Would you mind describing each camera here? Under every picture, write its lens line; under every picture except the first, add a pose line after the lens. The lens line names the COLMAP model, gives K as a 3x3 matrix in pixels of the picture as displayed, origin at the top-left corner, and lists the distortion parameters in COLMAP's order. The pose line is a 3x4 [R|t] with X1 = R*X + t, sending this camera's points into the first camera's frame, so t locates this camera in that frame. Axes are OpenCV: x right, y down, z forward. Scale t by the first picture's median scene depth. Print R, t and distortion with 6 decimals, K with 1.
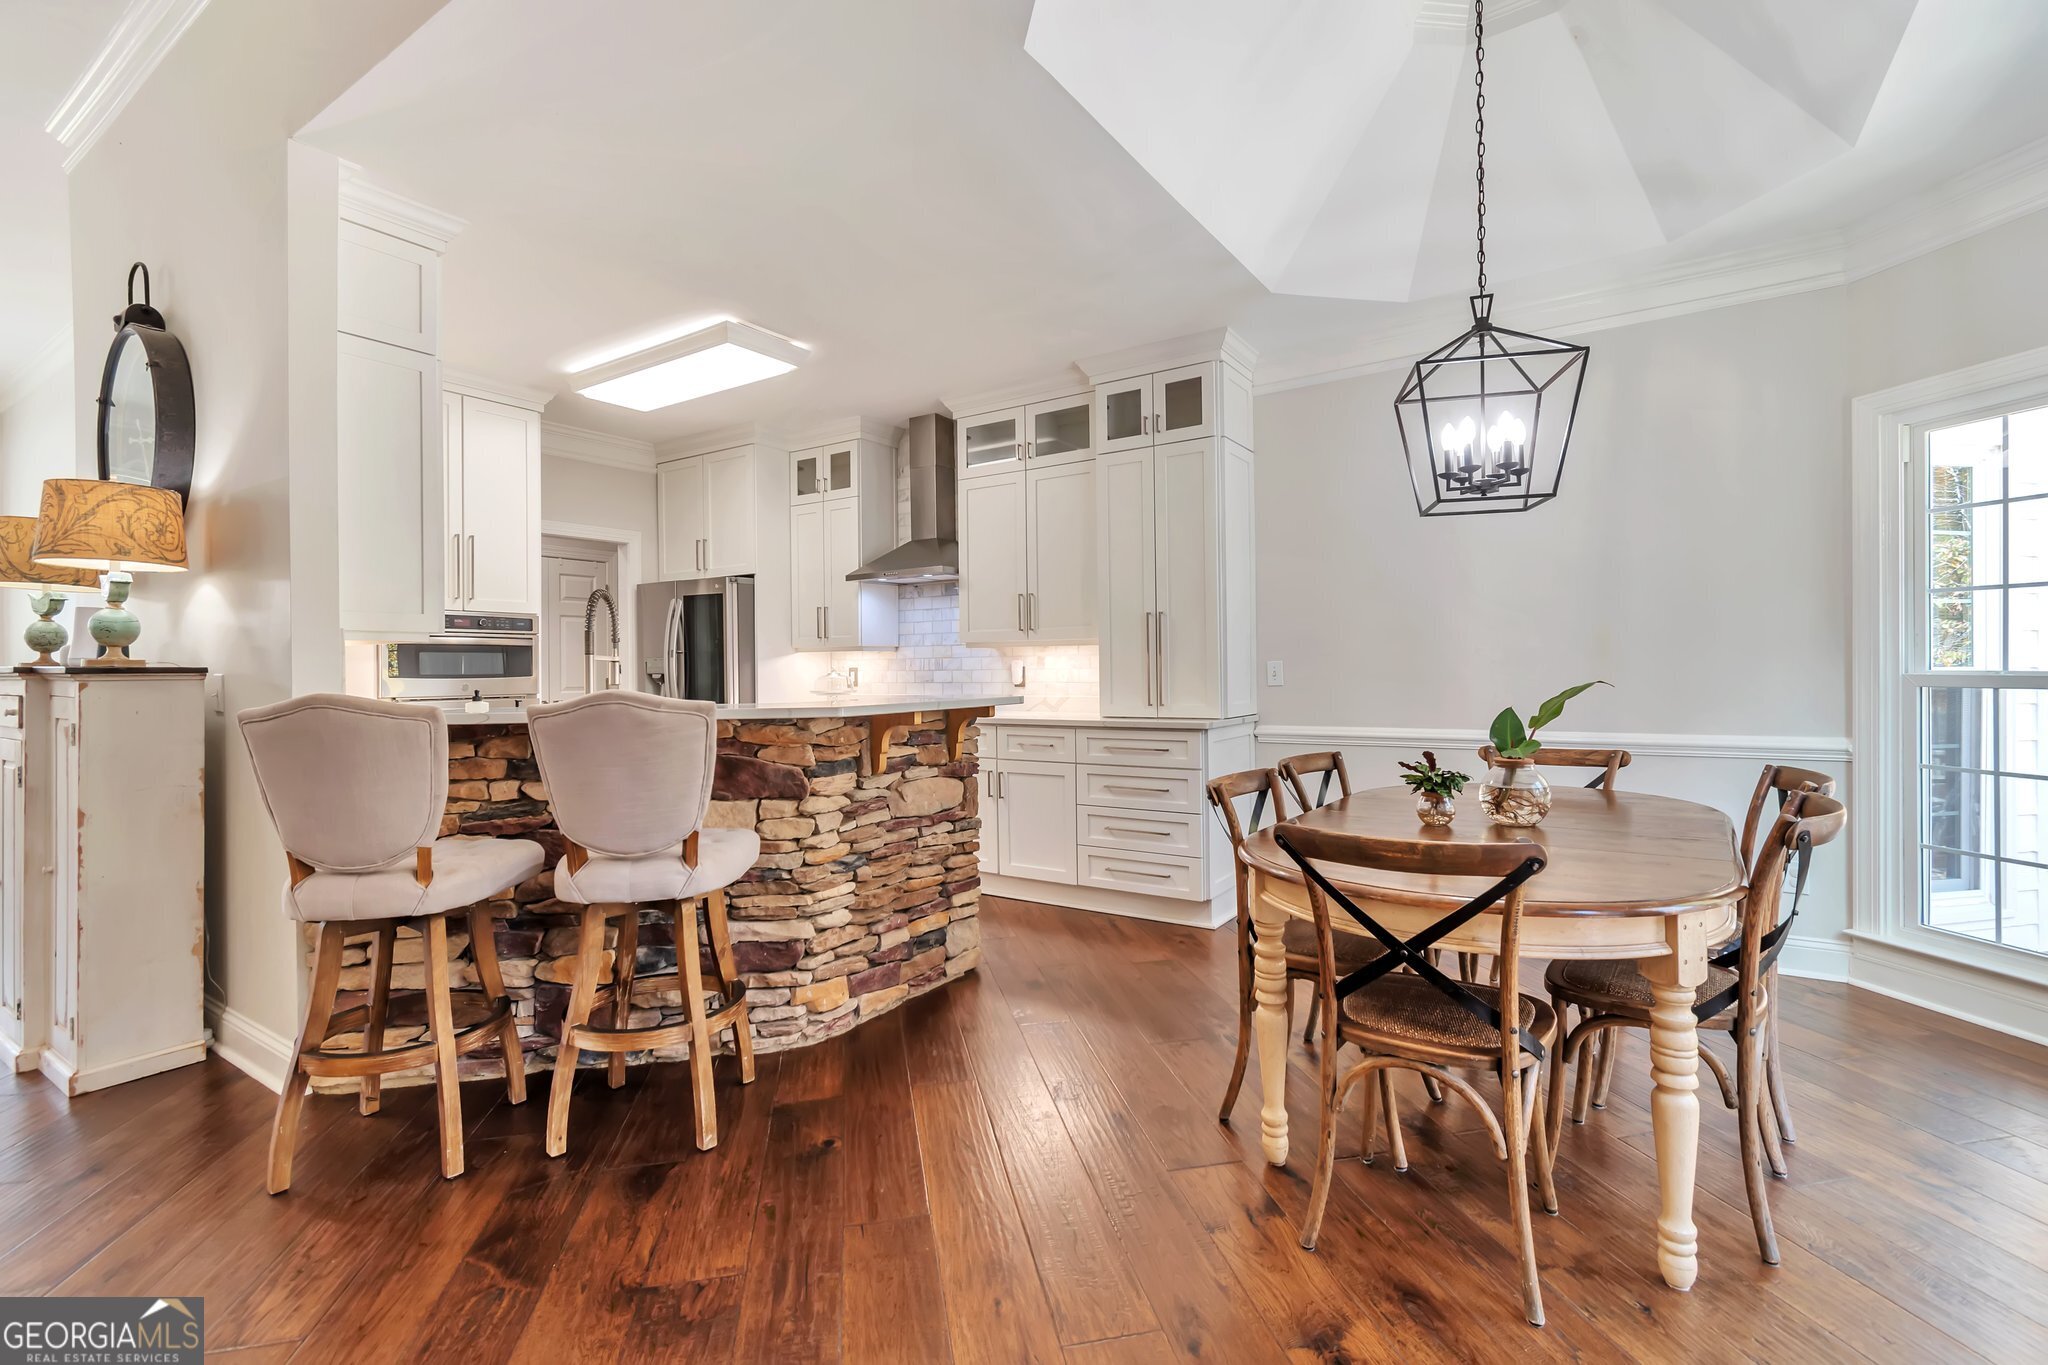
lens RADIAL K [[907.7, 0, 1019.5], [0, 907.7, 671.5], [0, 0, 1]] dist [0.003675, -0.002209]
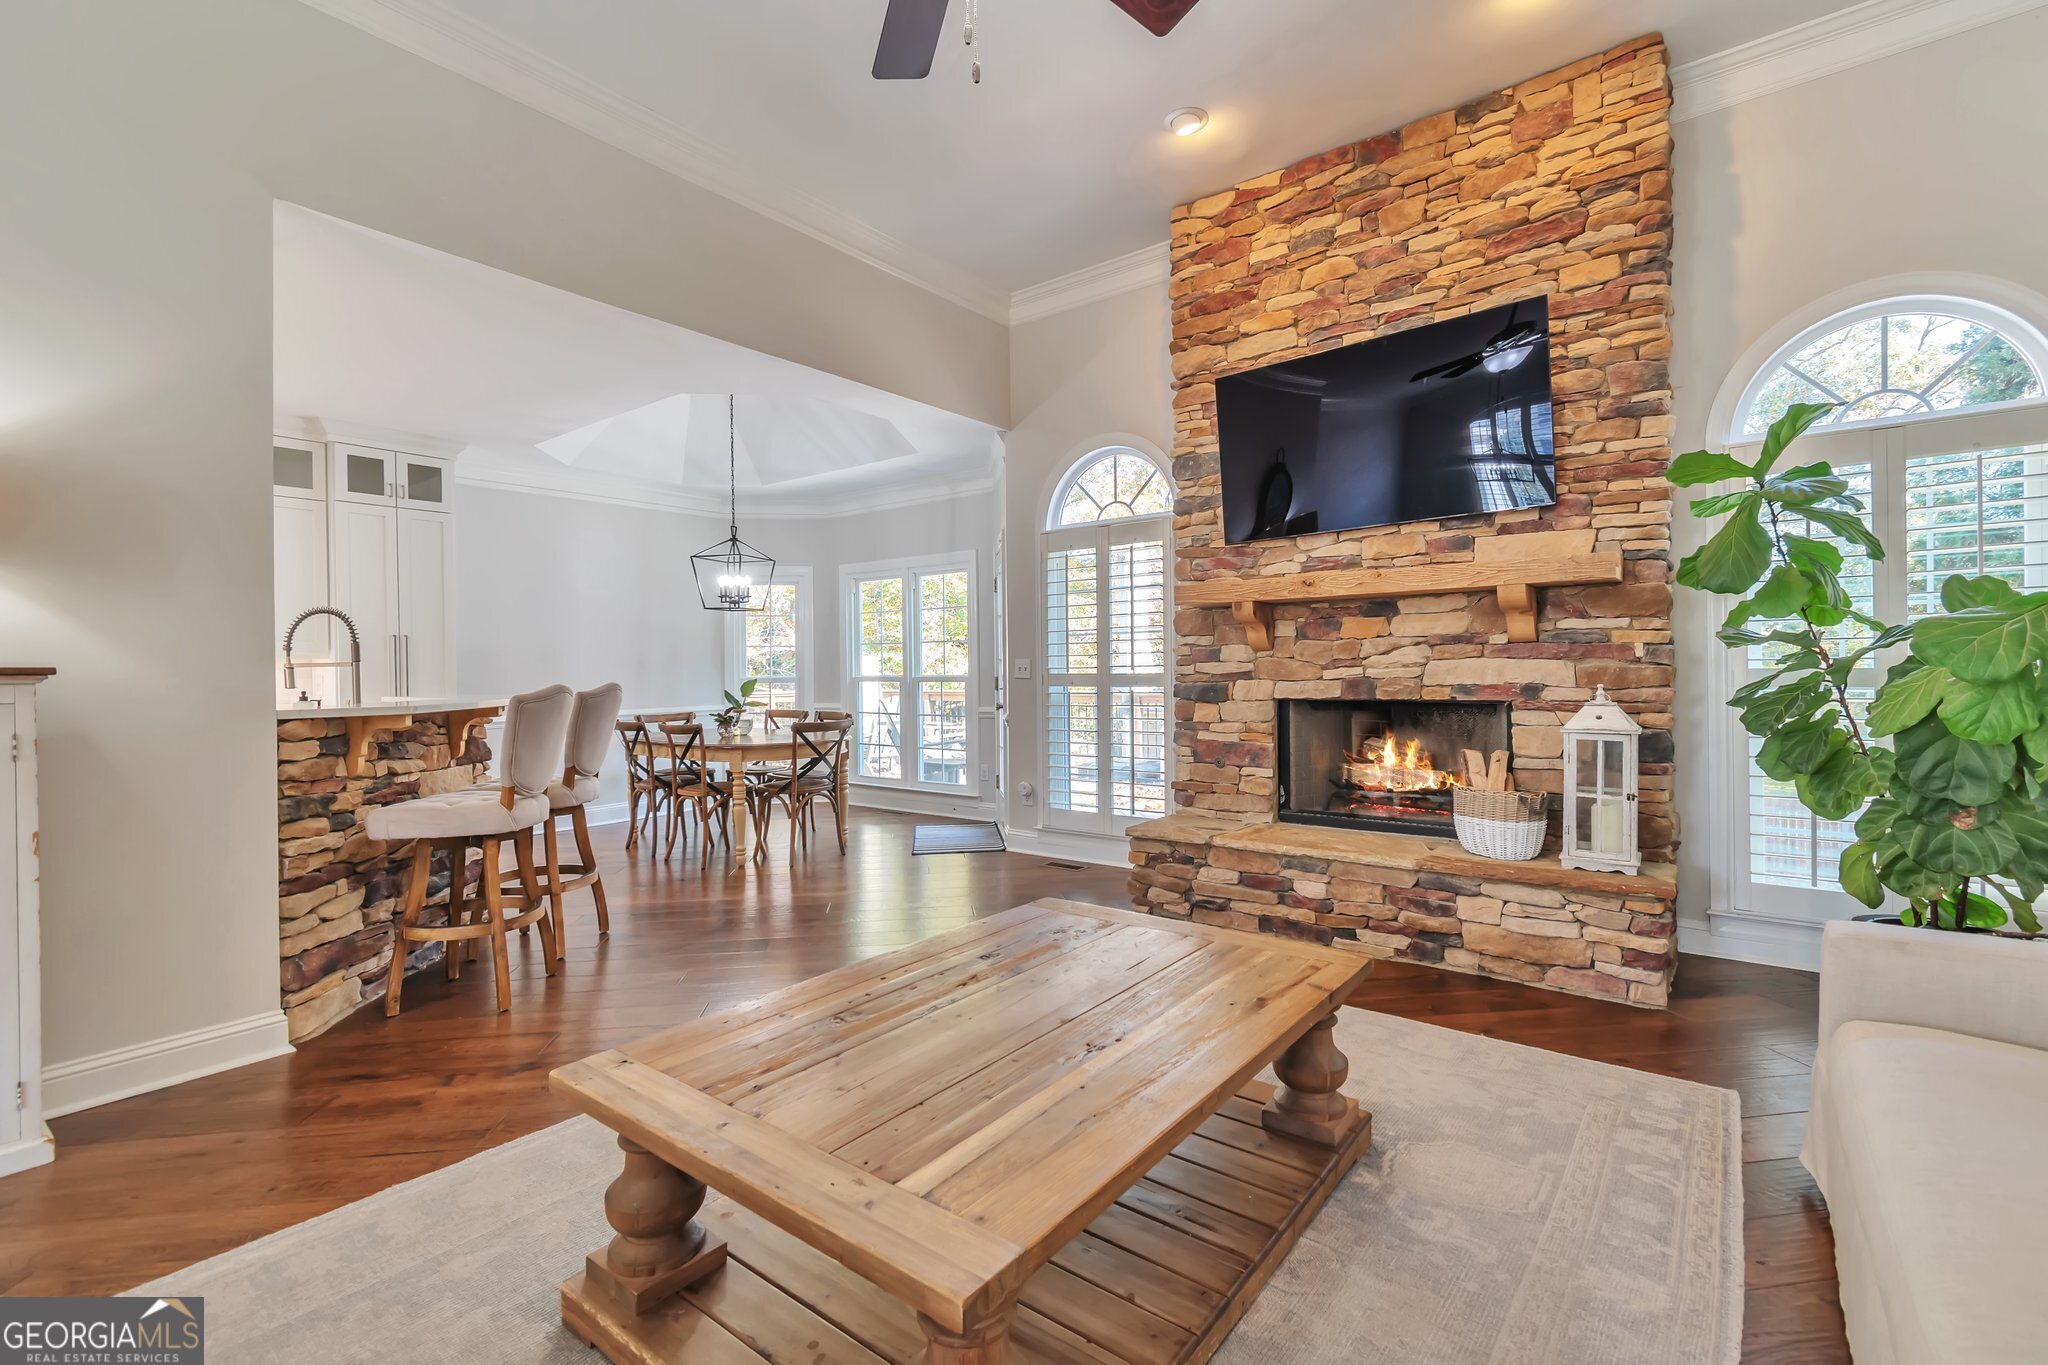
lens RADIAL K [[907.7, 0, 1036.0], [0, 907.7, 676.3], [0, 0, 1]] dist [0.003675, -0.002209]
pose [[0.065575, 0.001470, 0.997847, -1.064082], [0.017870, 0.999837, -0.002647, 0.013575], [-0.997688, 0.018005, 0.065538, 0.004571]]
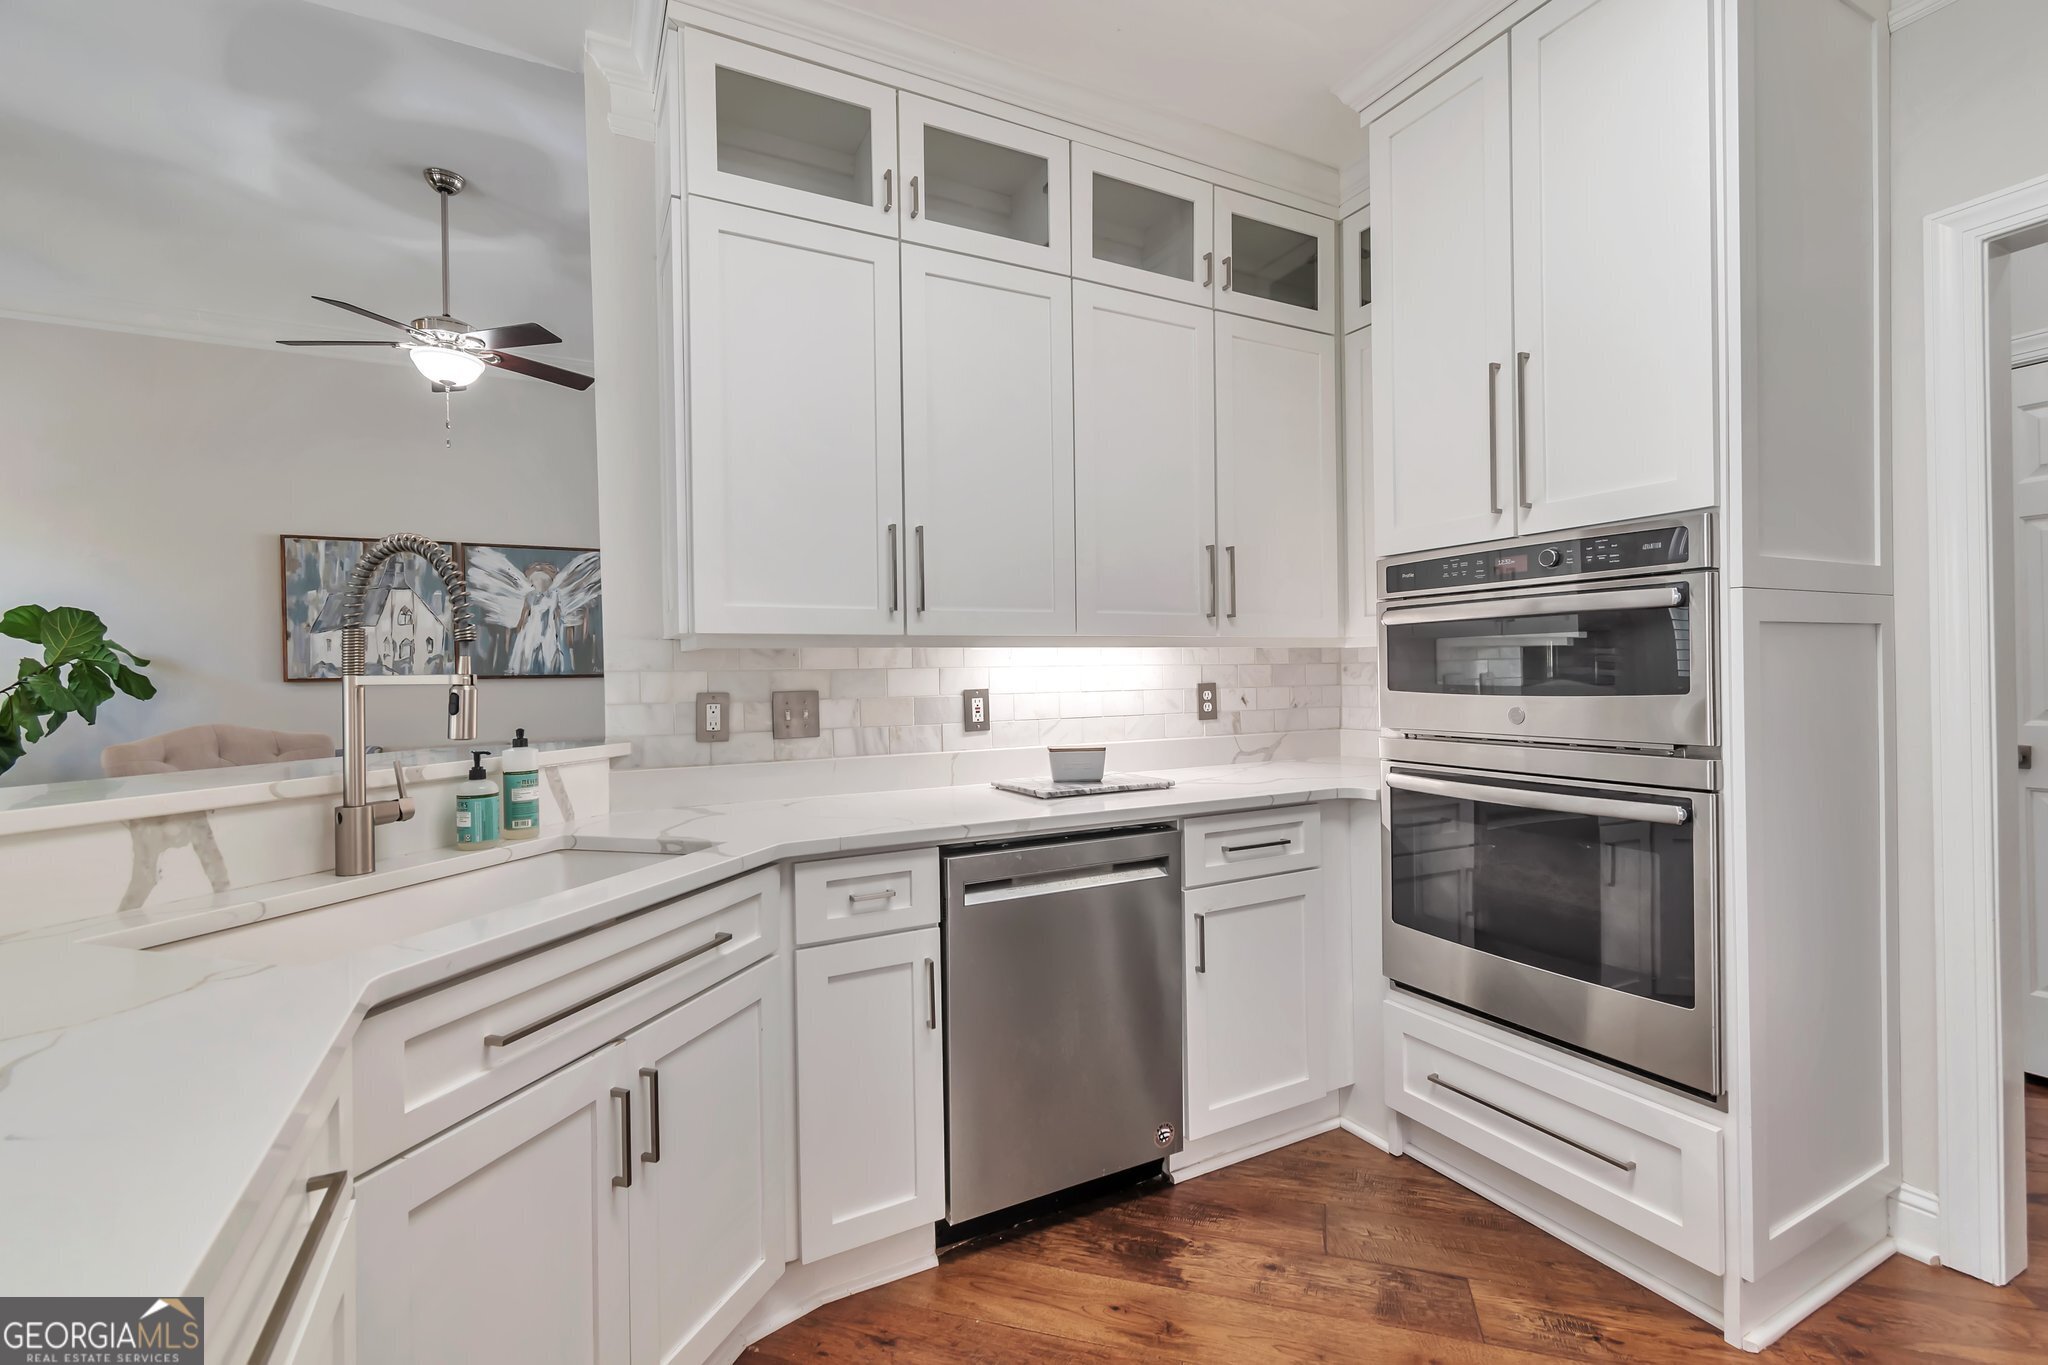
lens RADIAL K [[907.7, 0, 1034.9], [0, 907.7, 665.0], [0, 0, 1]] dist [0.003675, -0.002209]
pose [[-0.479219, 0.010020, -0.877638, -0.128477], [0.018859, 0.999822, 0.001117, -0.011343], [0.877493, -0.016017, -0.479322, 1.017234]]
